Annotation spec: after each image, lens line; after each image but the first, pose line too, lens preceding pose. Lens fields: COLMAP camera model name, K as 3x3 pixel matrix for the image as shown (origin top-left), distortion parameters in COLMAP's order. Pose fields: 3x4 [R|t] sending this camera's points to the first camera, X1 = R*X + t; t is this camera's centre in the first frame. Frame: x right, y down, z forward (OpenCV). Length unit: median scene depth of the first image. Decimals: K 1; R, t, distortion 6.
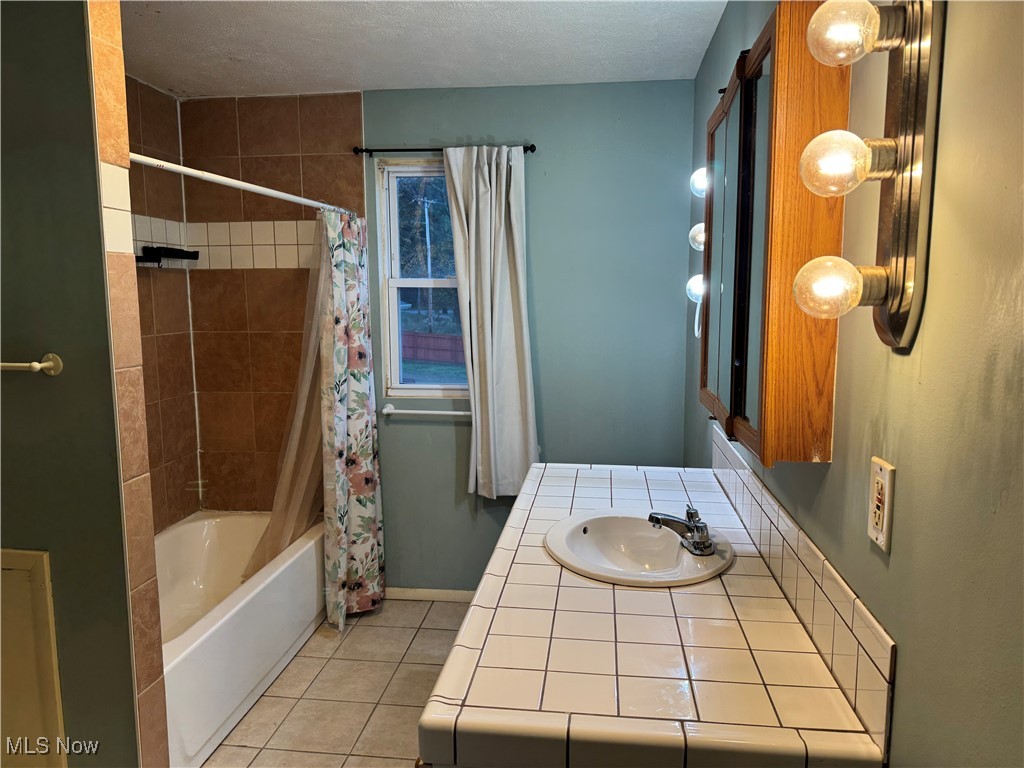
lens RADIAL K [[716.8, 0, 516.0], [0, 716.8, 383.7], [0, 0, 1]] dist [0.130226, -0.215100]
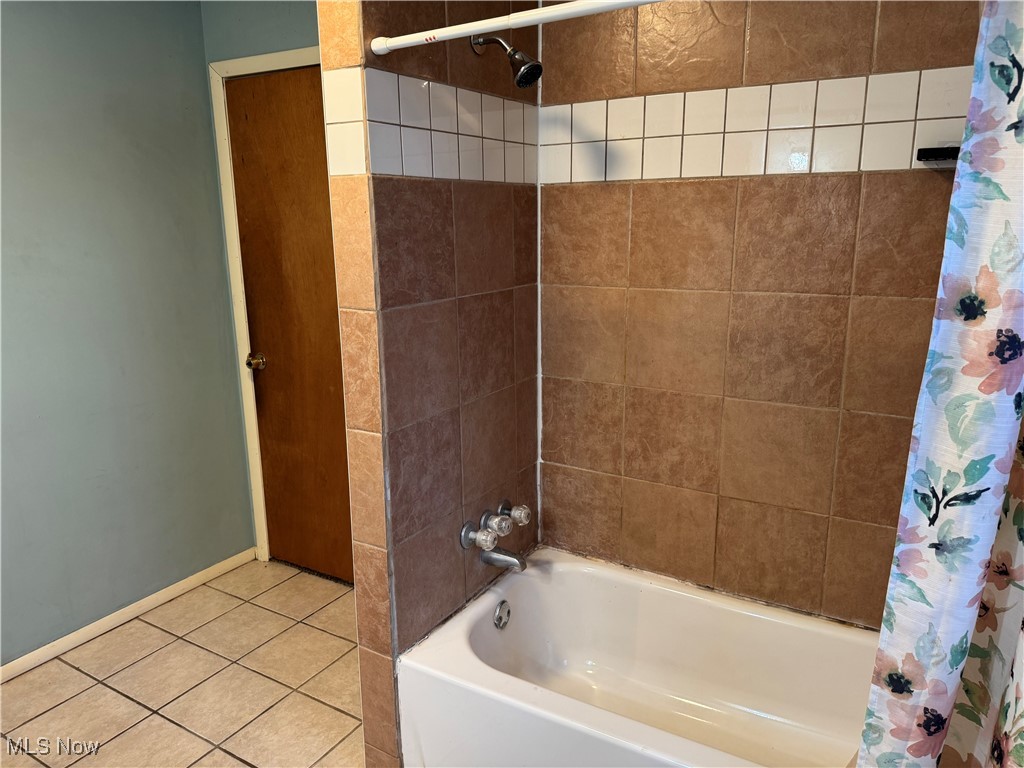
lens RADIAL K [[716.8, 0, 516.0], [0, 716.8, 383.7], [0, 0, 1]] dist [0.130226, -0.215100]
pose [[-0.398808, 0.206465, -0.893490, 0.191321], [-0.108648, 0.956825, 0.269595, -0.188462], [0.910575, 0.204593, -0.359158, 1.473152]]
